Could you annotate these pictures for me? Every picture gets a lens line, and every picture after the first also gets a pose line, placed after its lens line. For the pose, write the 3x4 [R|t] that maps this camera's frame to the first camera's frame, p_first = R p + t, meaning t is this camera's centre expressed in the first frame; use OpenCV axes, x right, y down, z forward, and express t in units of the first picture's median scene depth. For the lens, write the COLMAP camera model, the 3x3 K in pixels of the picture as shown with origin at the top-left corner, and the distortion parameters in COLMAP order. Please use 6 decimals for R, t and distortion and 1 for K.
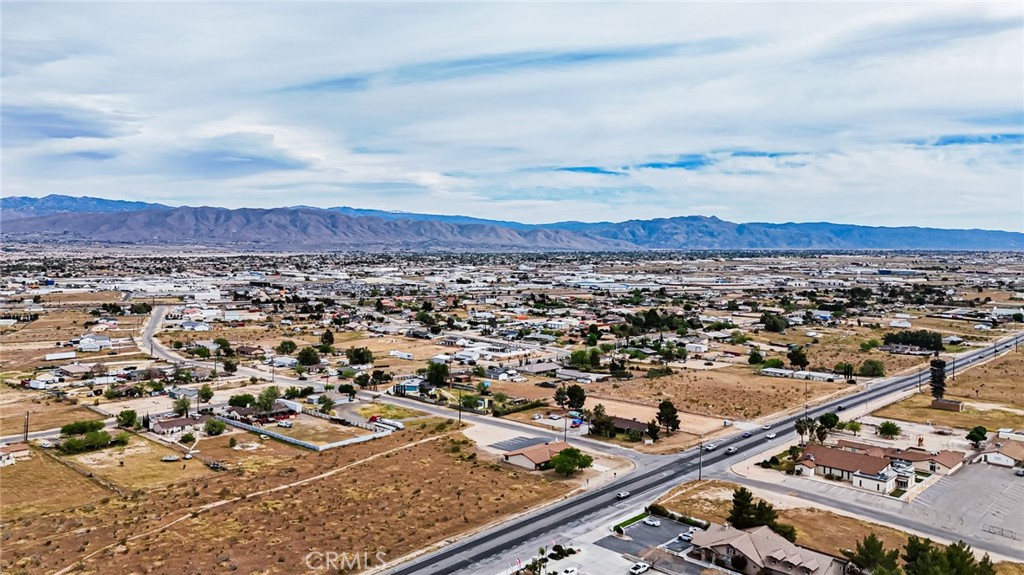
lens RADIAL K [[777.1, 0, 507.2], [0, 777.1, 245.6], [0, 0, 1]] dist [0.090215, -0.093704]
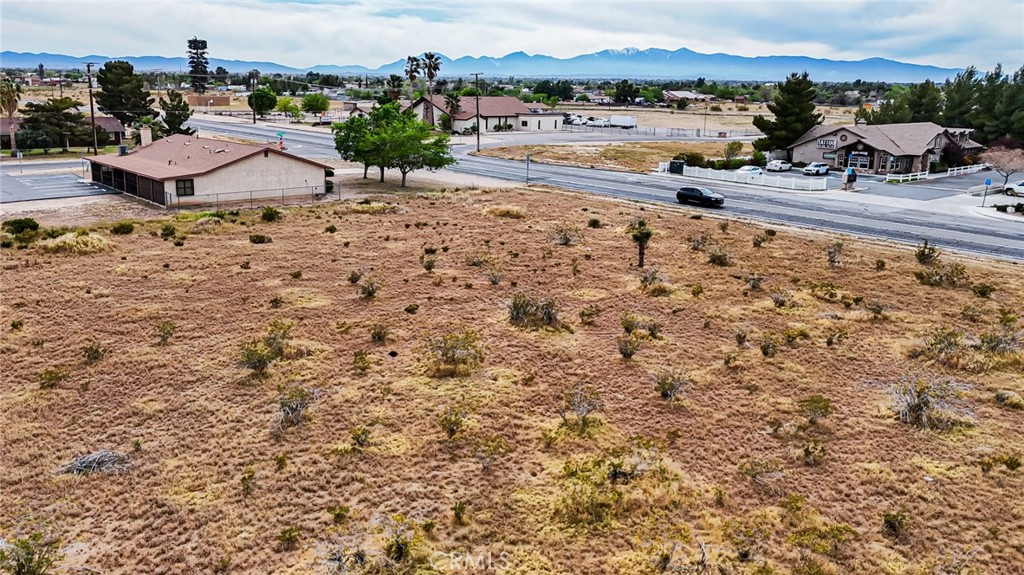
lens RADIAL K [[772.7, 0, 508.6], [0, 772.7, 254.2], [0, 0, 1]] dist [0.078853, -0.080458]
pose [[0.096509, -0.221725, 0.970322, -0.197399], [-0.007247, 0.974690, 0.223444, 0.200701], [-0.995306, -0.028596, 0.092460, 0.745970]]
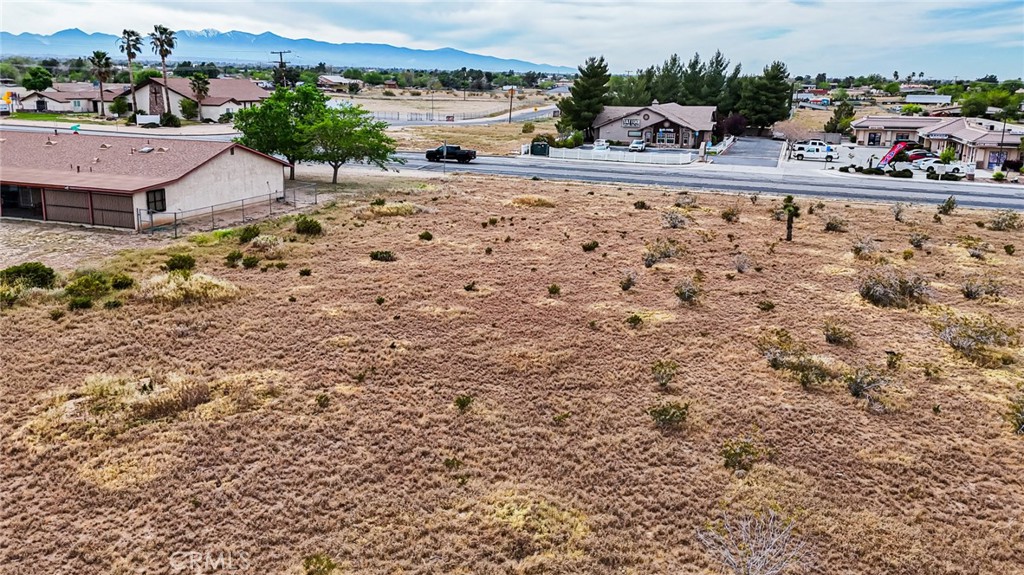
lens RADIAL K [[772.7, 0, 508.6], [0, 772.7, 254.2], [0, 0, 1]] dist [0.078853, -0.080458]
pose [[-0.395875, -0.221741, 0.891131, -0.164995], [-0.015633, 0.971895, 0.234894, 0.203751], [-0.918171, 0.079057, -0.388216, 0.847677]]
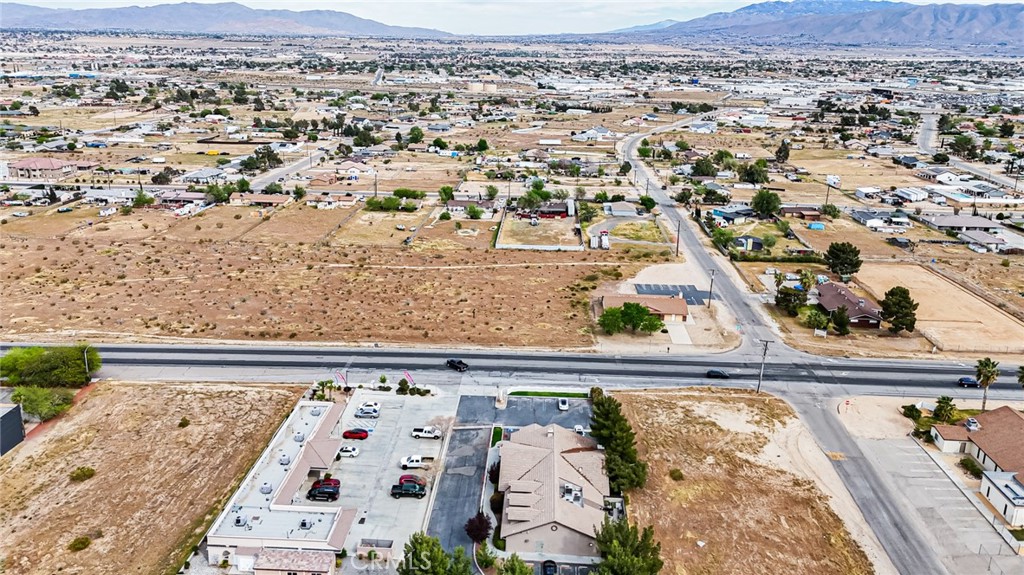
lens RADIAL K [[777.1, 0, 507.2], [0, 777.1, 245.6], [0, 0, 1]] dist [0.090215, -0.093704]
pose [[0.640622, 0.196051, -0.742407, 0.470459], [-0.010967, 0.969094, 0.246449, 0.006112], [0.767778, -0.149739, 0.622973, 0.338109]]
